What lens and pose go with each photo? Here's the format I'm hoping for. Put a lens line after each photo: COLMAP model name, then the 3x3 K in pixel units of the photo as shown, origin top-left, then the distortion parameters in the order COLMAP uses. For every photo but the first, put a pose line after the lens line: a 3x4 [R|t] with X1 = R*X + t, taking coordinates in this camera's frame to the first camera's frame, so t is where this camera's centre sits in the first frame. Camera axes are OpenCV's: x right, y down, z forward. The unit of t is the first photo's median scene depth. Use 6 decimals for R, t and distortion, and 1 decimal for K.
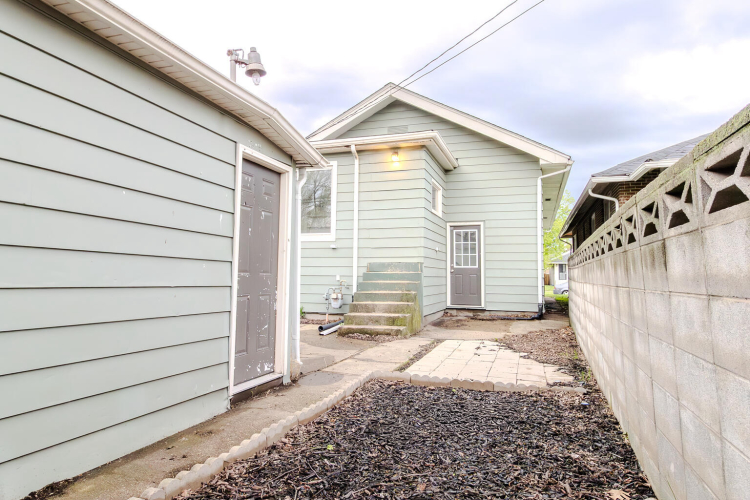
lens RADIAL K [[472.2, 0, 375.9], [0, 472.2, 234.9], [0, 0, 1]] dist [0.000241, 0.000223]
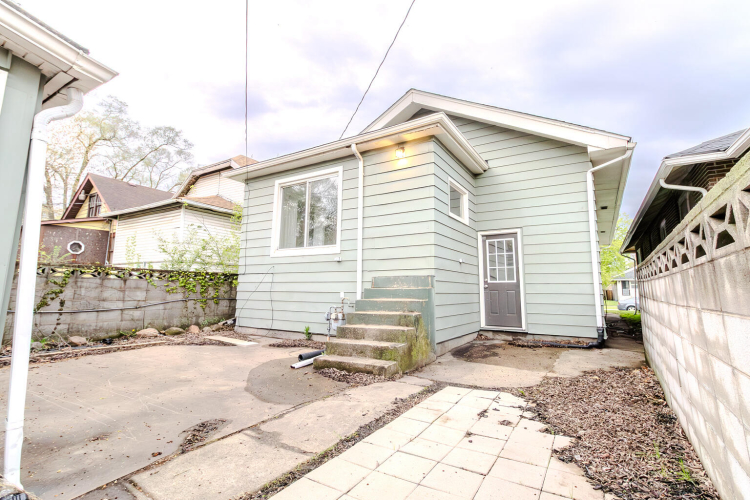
lens RADIAL K [[344.6, 0, 385.2], [0, 344.6, 240.2], [0, 0, 1]] dist [0.000376, -0.000642]
pose [[0.974204, -0.036358, -0.222723, 0.135783], [0.022198, 0.997589, -0.065755, 0.031094], [0.224577, 0.059115, 0.972662, 0.361300]]
